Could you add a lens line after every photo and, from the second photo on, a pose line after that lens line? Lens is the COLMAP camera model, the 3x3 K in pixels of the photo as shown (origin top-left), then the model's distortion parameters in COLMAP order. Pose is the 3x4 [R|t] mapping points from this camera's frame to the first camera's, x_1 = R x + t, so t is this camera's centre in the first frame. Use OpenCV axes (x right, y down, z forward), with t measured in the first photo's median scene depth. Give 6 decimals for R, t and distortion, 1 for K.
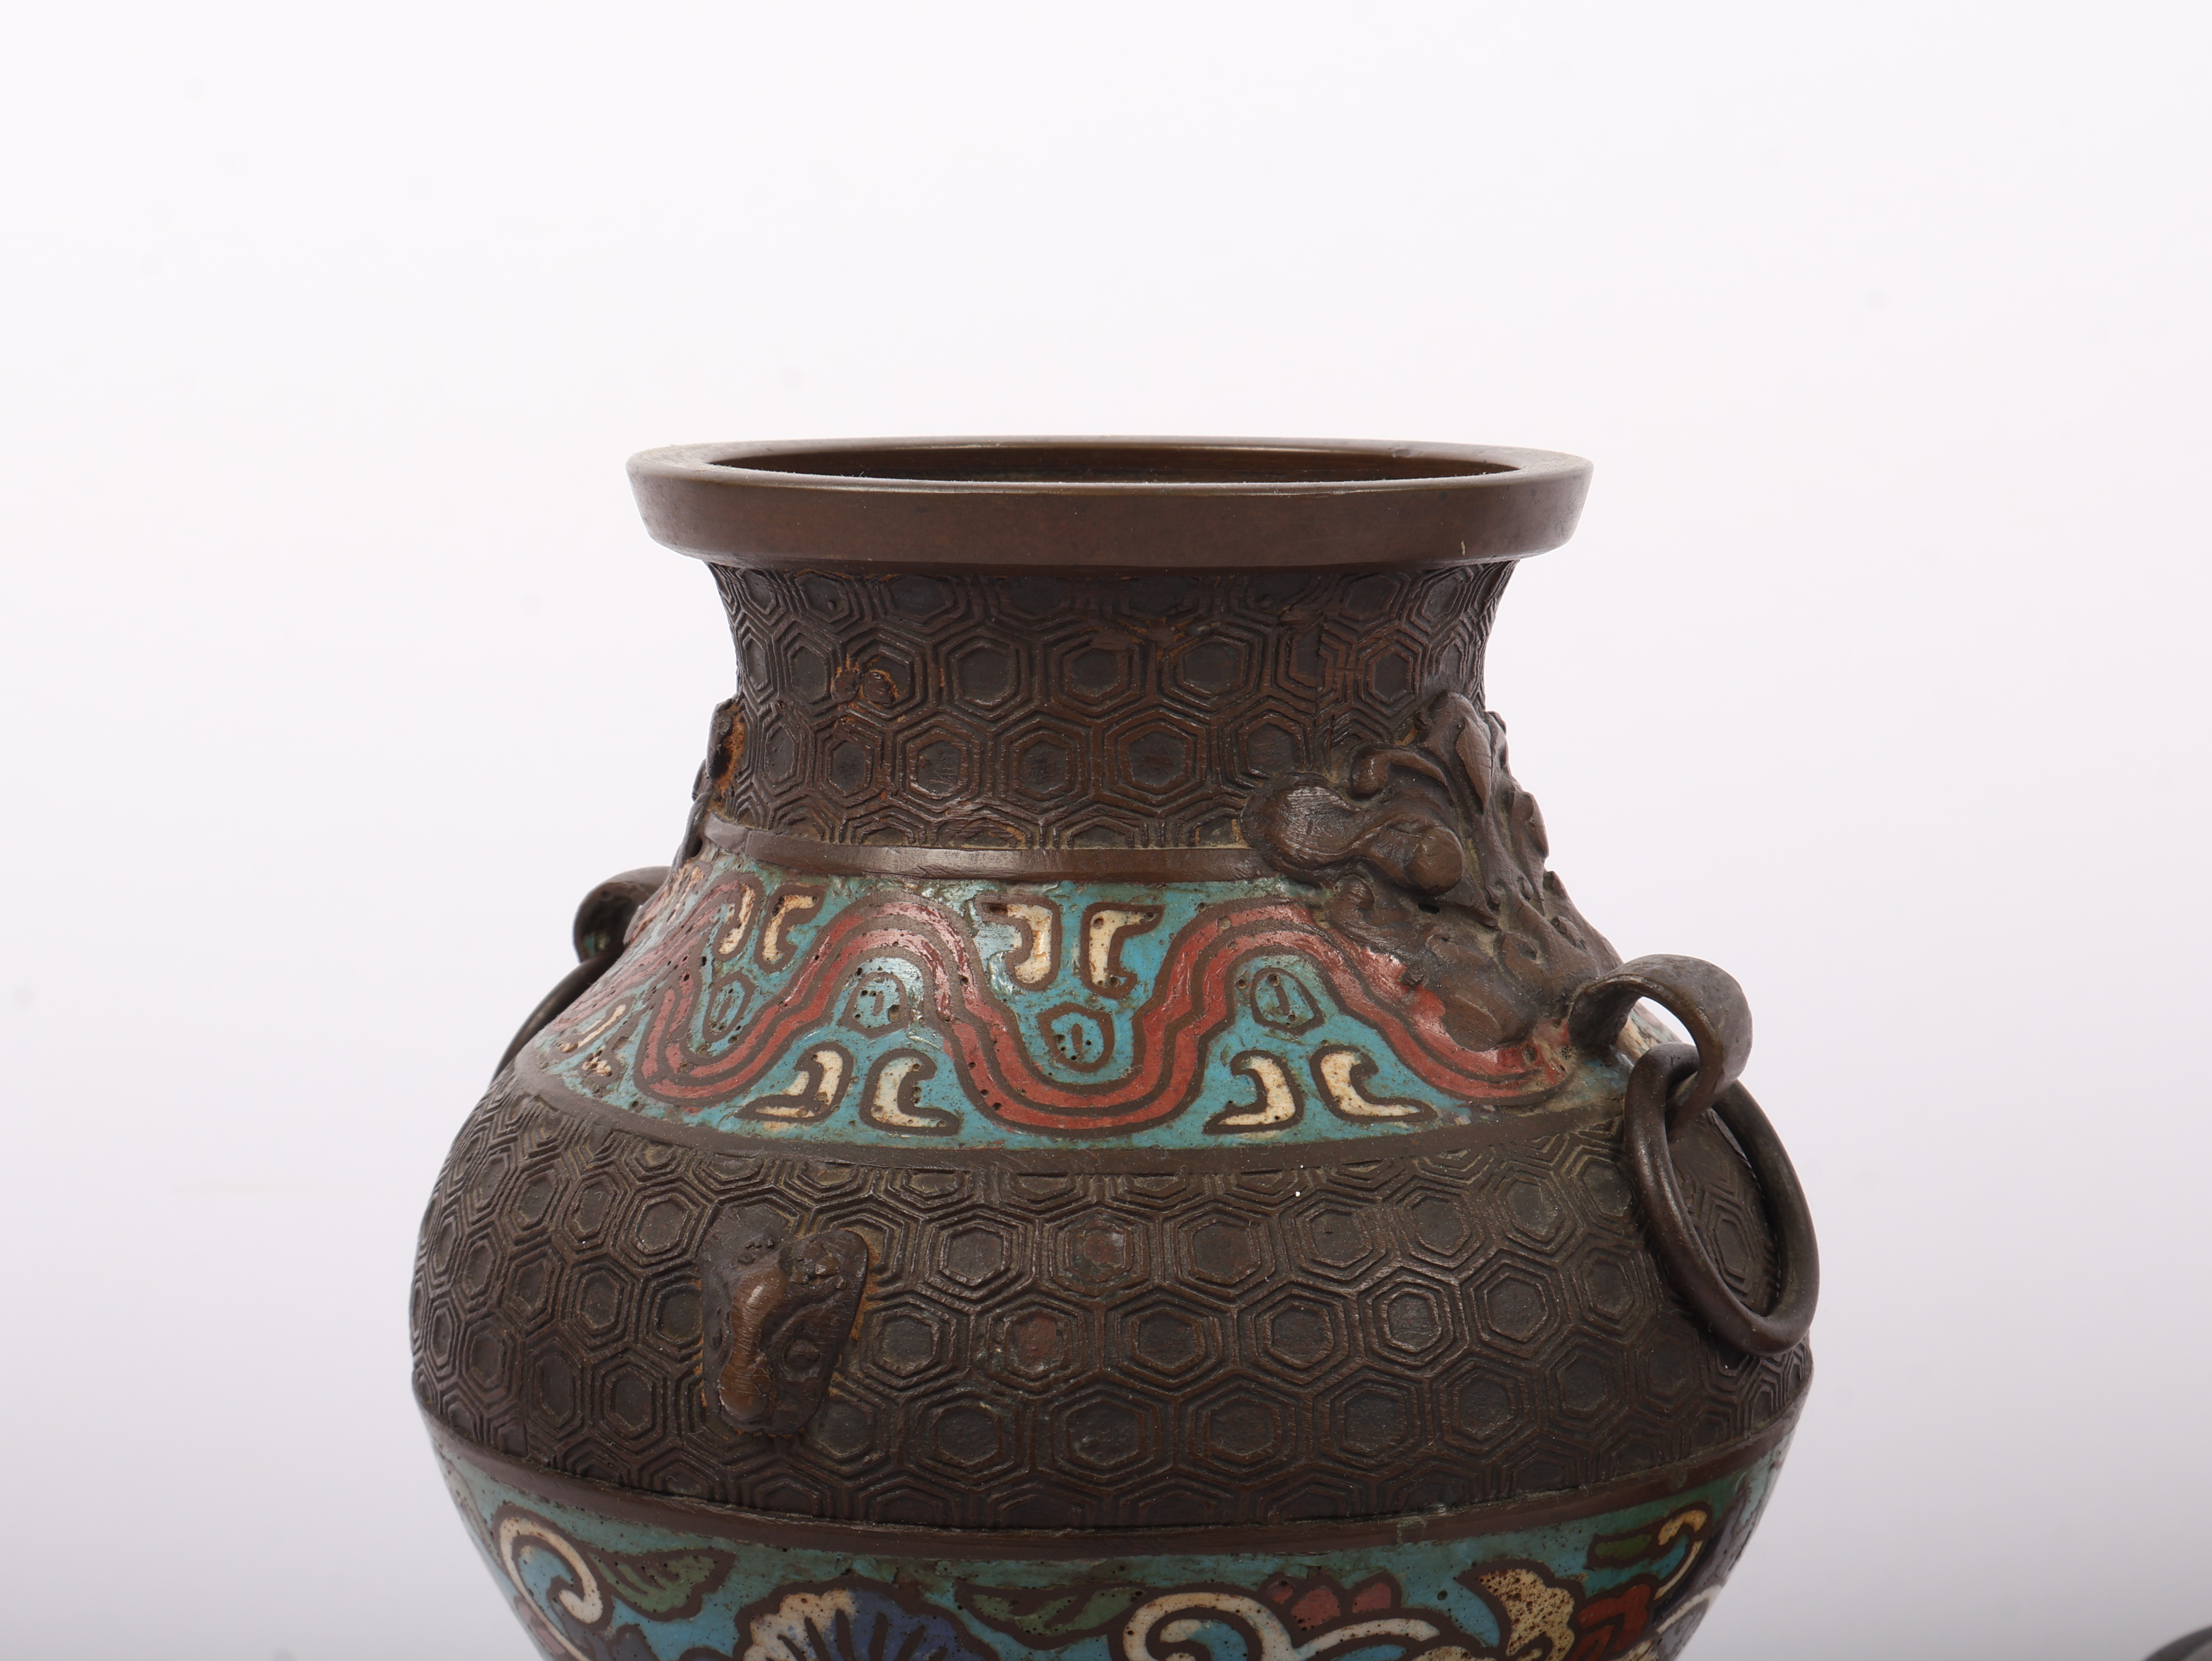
lens RADIAL K [[3918.4, 0, 1106.5], [0, 3918.4, 832.0], [0, 0, 1]] dist [-0.039541, 0.000000]
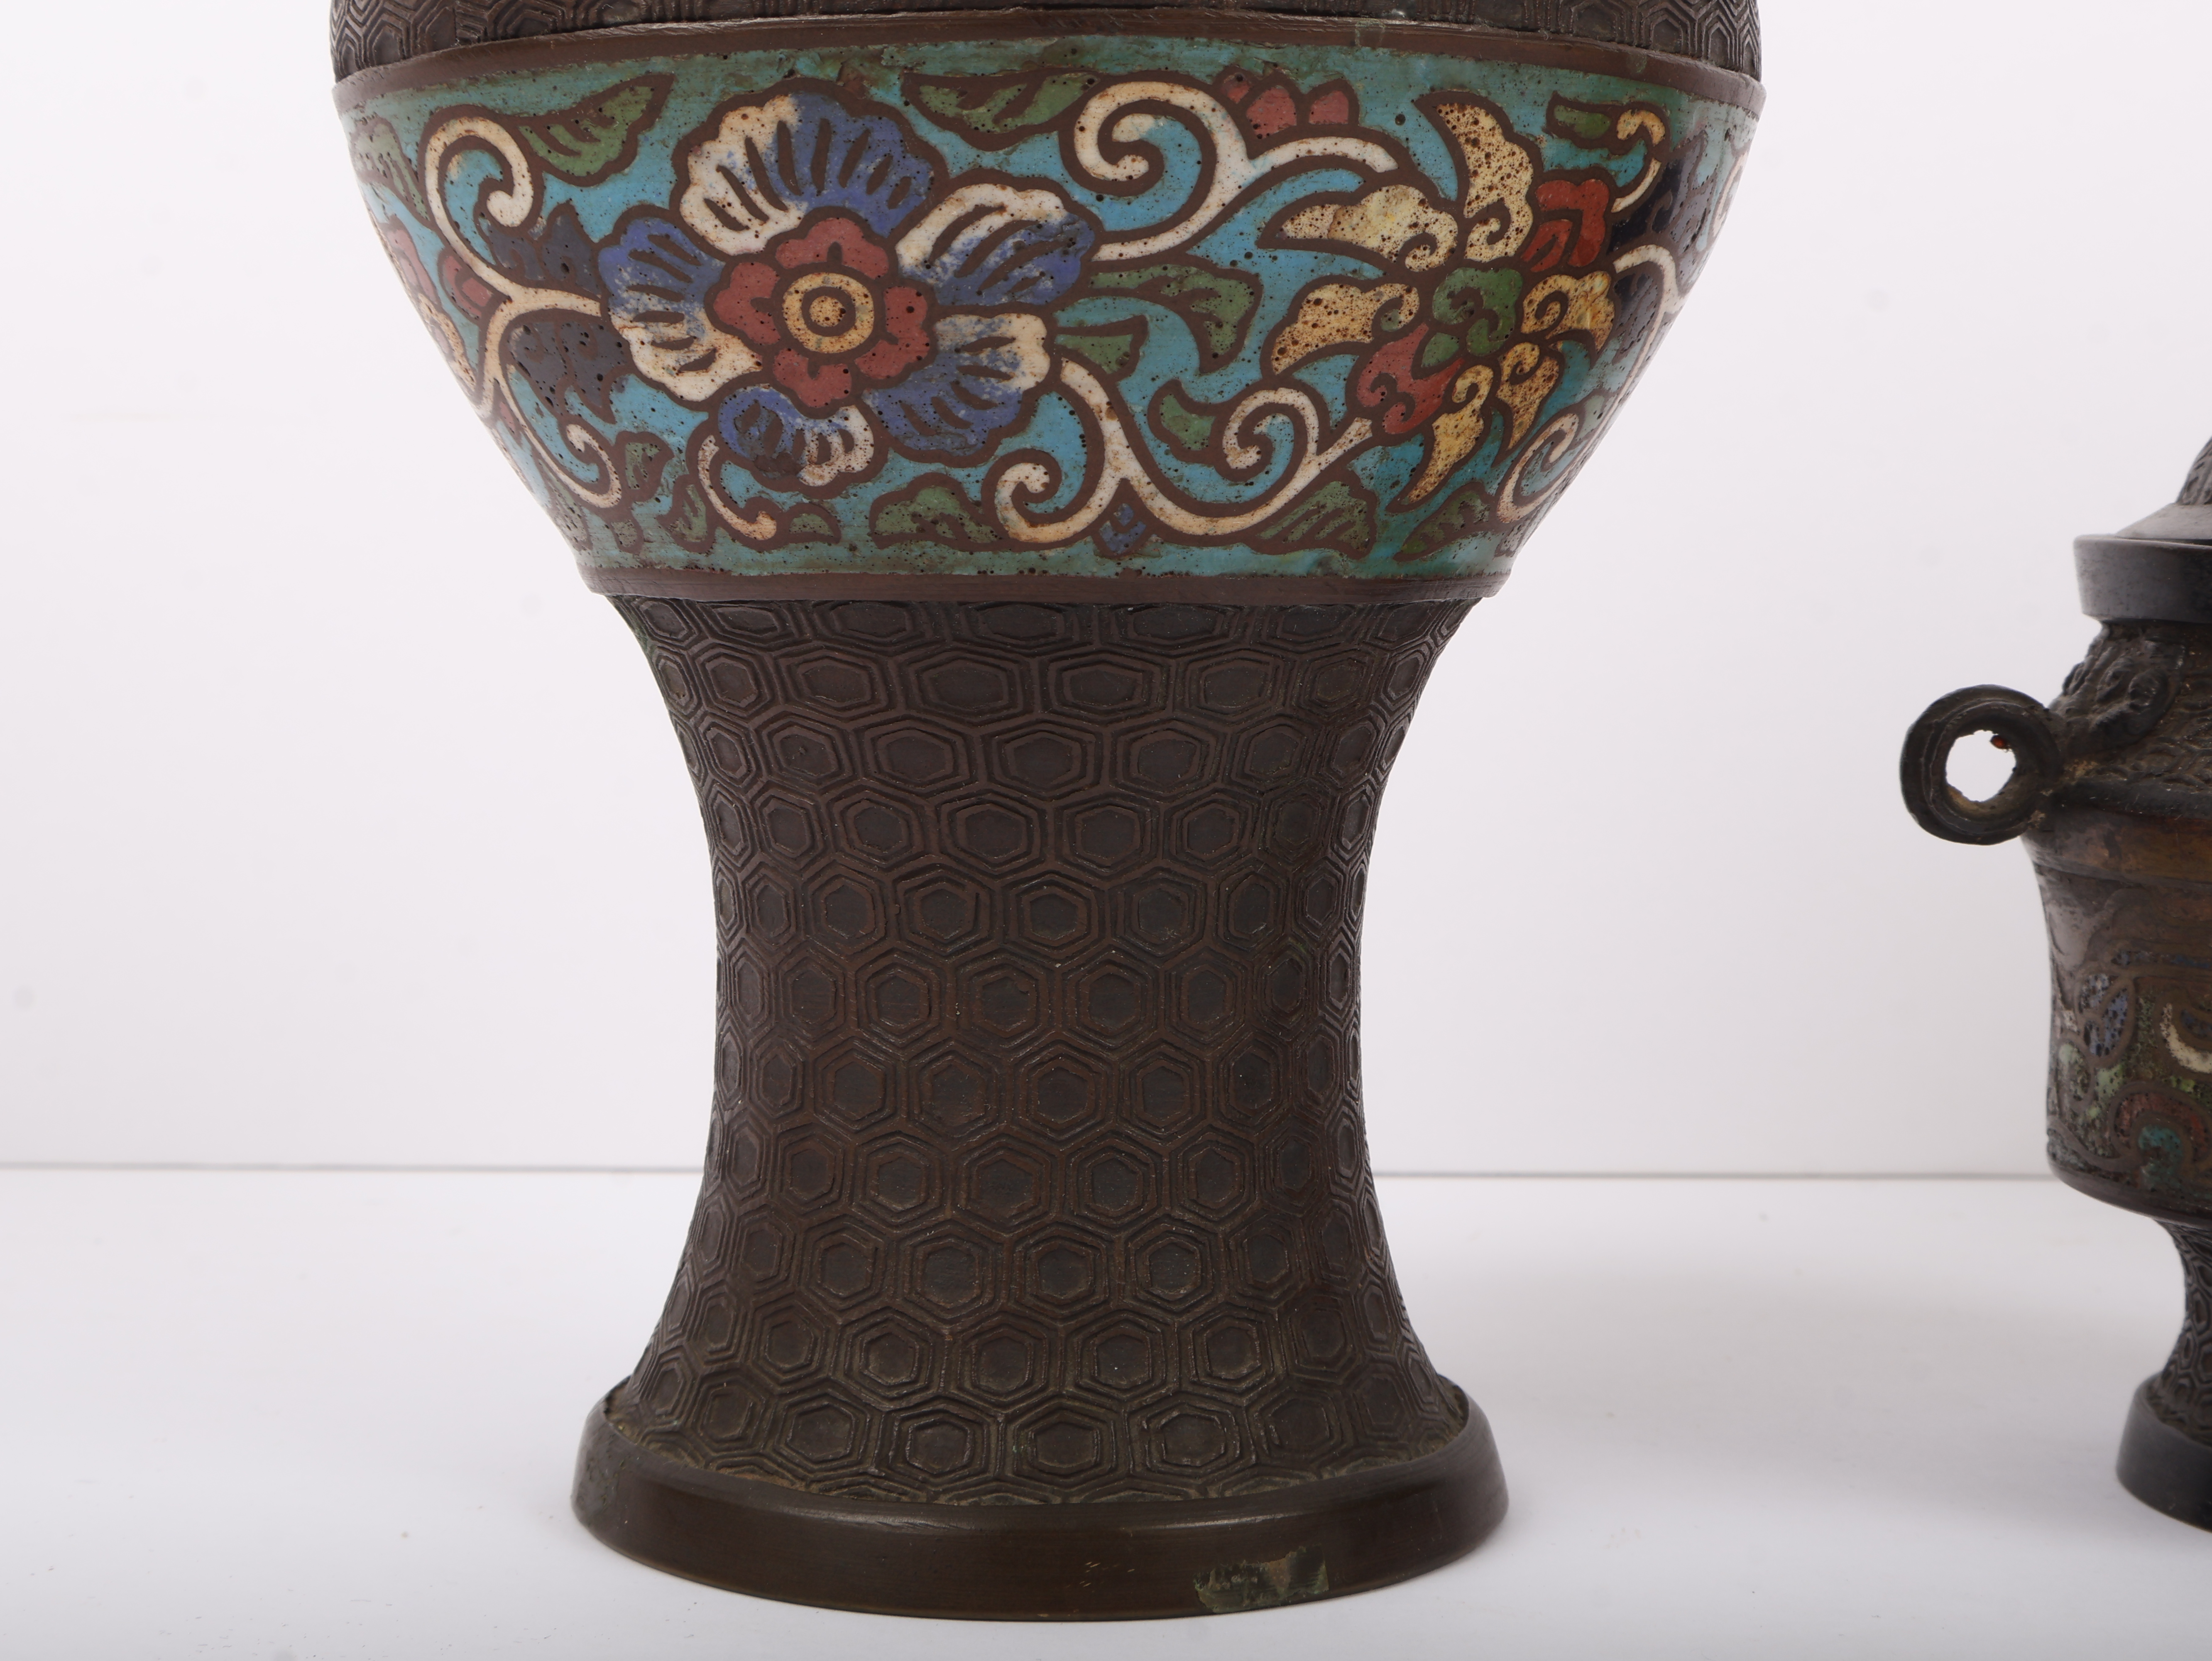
lens RADIAL K [[3918.4, 0, 1103.4], [0, 3918.4, 833.4], [0, 0, 1]] dist [-0.039541, 0.000000]
pose [[0.999528, 0.001531, 0.030688, -0.017855], [-0.001100, 0.999901, -0.014047, 0.387817], [-0.030707, 0.014006, 0.999430, 0.029981]]
